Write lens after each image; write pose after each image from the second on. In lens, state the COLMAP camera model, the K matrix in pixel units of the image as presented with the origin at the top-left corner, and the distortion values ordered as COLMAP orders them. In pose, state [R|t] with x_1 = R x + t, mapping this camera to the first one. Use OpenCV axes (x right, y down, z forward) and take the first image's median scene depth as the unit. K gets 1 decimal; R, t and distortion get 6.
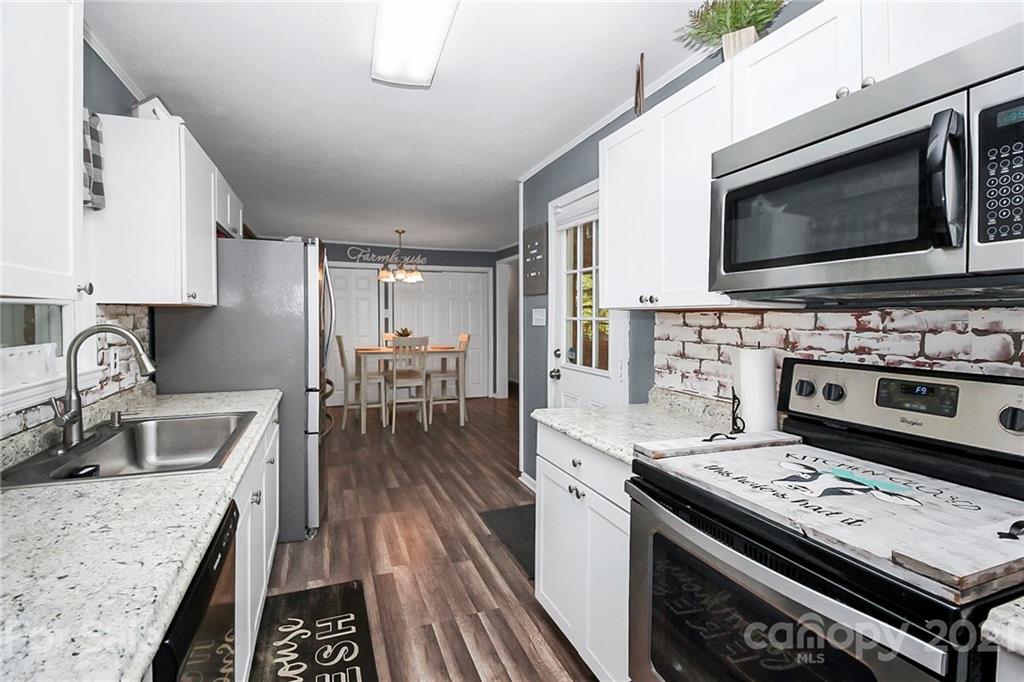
lens RADIAL K [[477.4, 0, 489.8], [0, 477.4, 322.5], [0, 0, 1]] dist [0.001351, -0.012905]
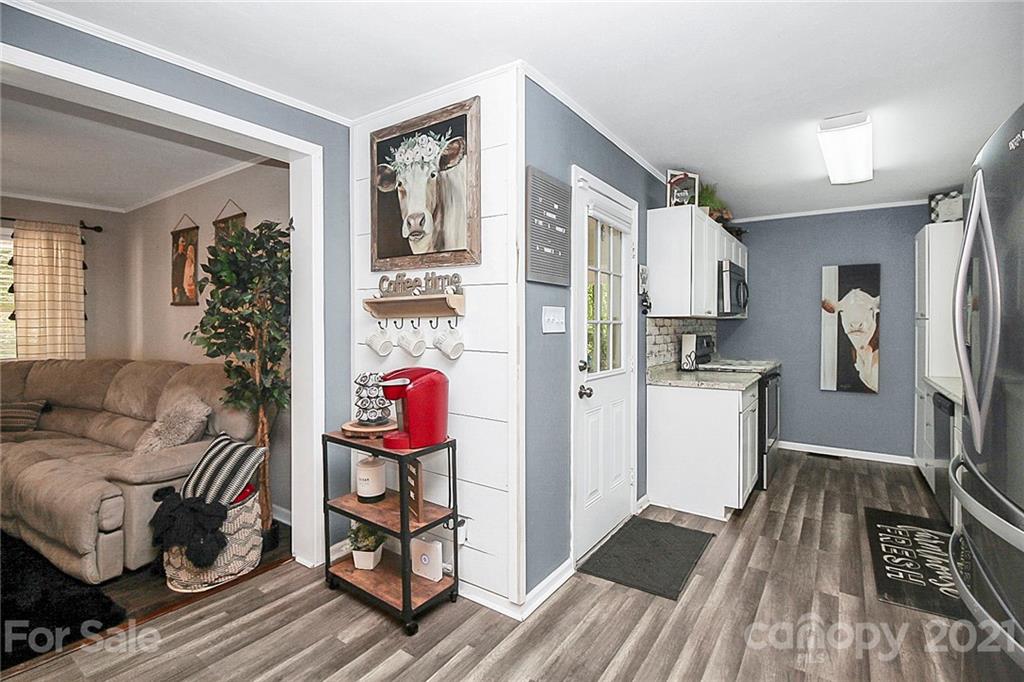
lens RADIAL K [[494.5, 0, 511.8], [0, 494.5, 325.6], [0, 0, 1]] dist [-0.002504, -0.012889]
pose [[-0.607744, -0.005512, 0.794114, -0.688279], [0.006211, 0.999912, 0.011693, -0.019038], [-0.794109, 0.012038, -0.607656, 2.504395]]
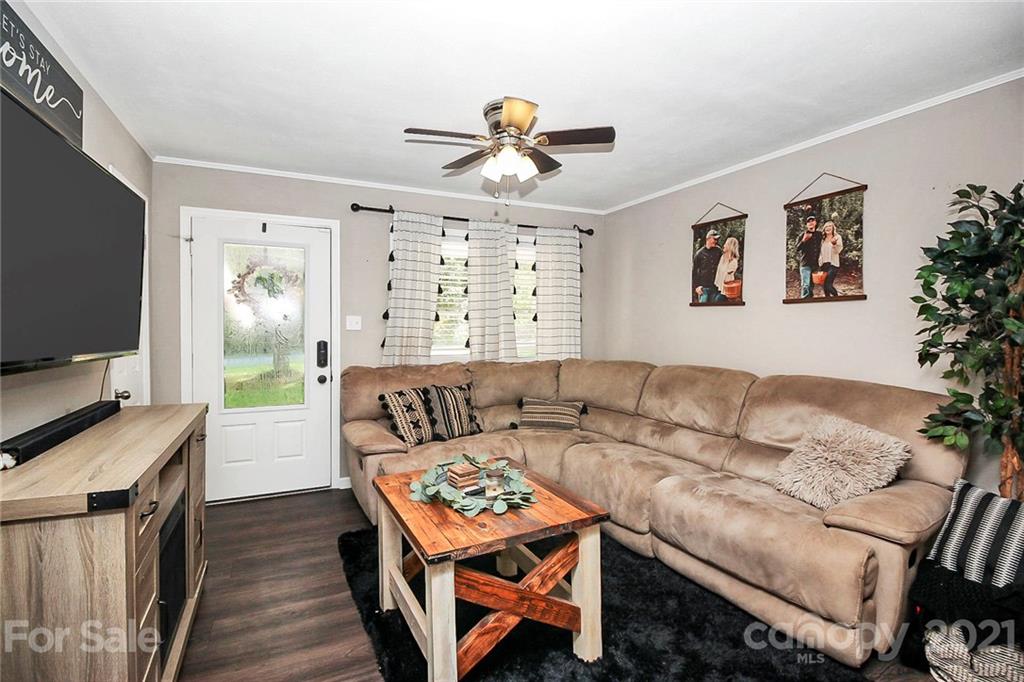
lens RADIAL K [[477.4, 0, 468.7], [0, 477.4, 334.9], [0, 0, 1]] dist [-0.003888, -0.000609]
pose [[-0.086236, -0.030399, 0.995811, 0.003839], [0.002688, 0.999524, 0.030745, -0.035240], [-0.996271, 0.005328, -0.086113, 3.326321]]
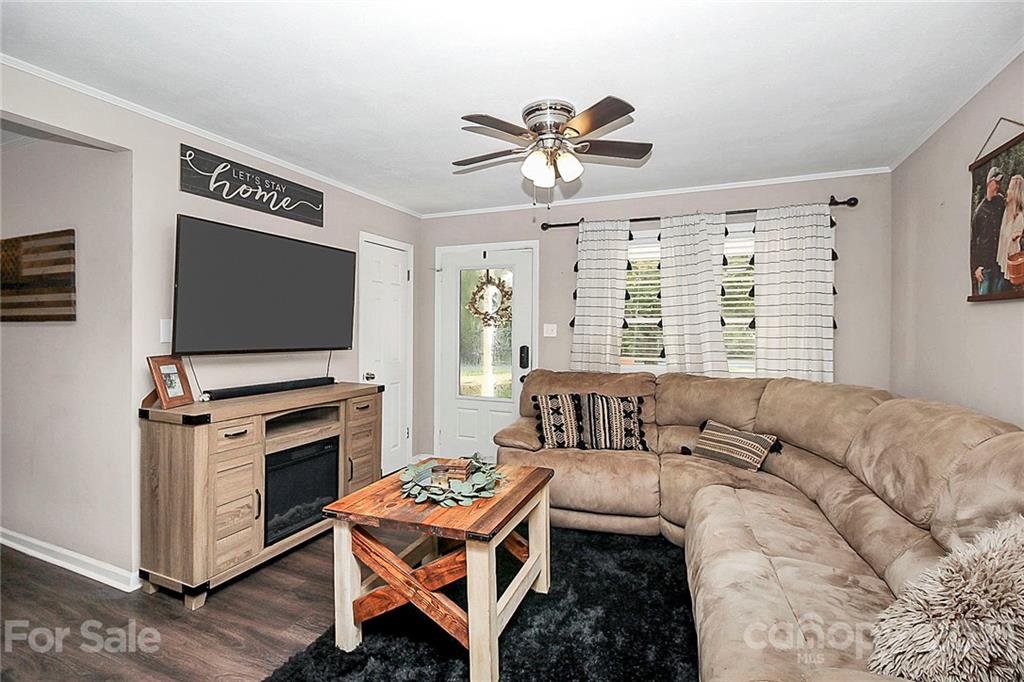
lens RADIAL K [[458.5, 0, 512.0], [0, 458.5, 341.0], [0, 0, 1]] dist [0.001876, -0.018710]
pose [[0.659417, -0.018734, 0.751544, 0.286205], [0.003816, 0.999760, 0.021573, -0.024545], [-0.751768, -0.011358, 0.659330, 2.489414]]
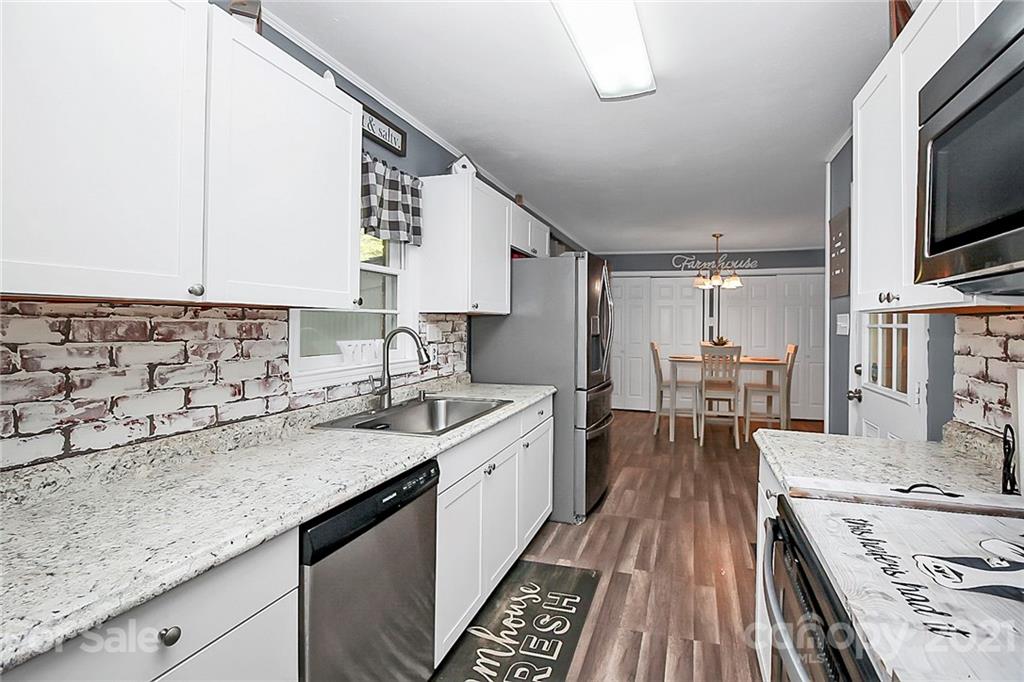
lens RADIAL K [[481.1, 0, 545.0], [0, 481.1, 325.2], [0, 0, 1]] dist [0.001931, -0.015384]
pose [[0.810963, 0.003135, -0.585089, 0.291568], [-0.011240, 0.999885, -0.010221, 0.007274], [0.584989, 0.014865, 0.810905, 0.063153]]
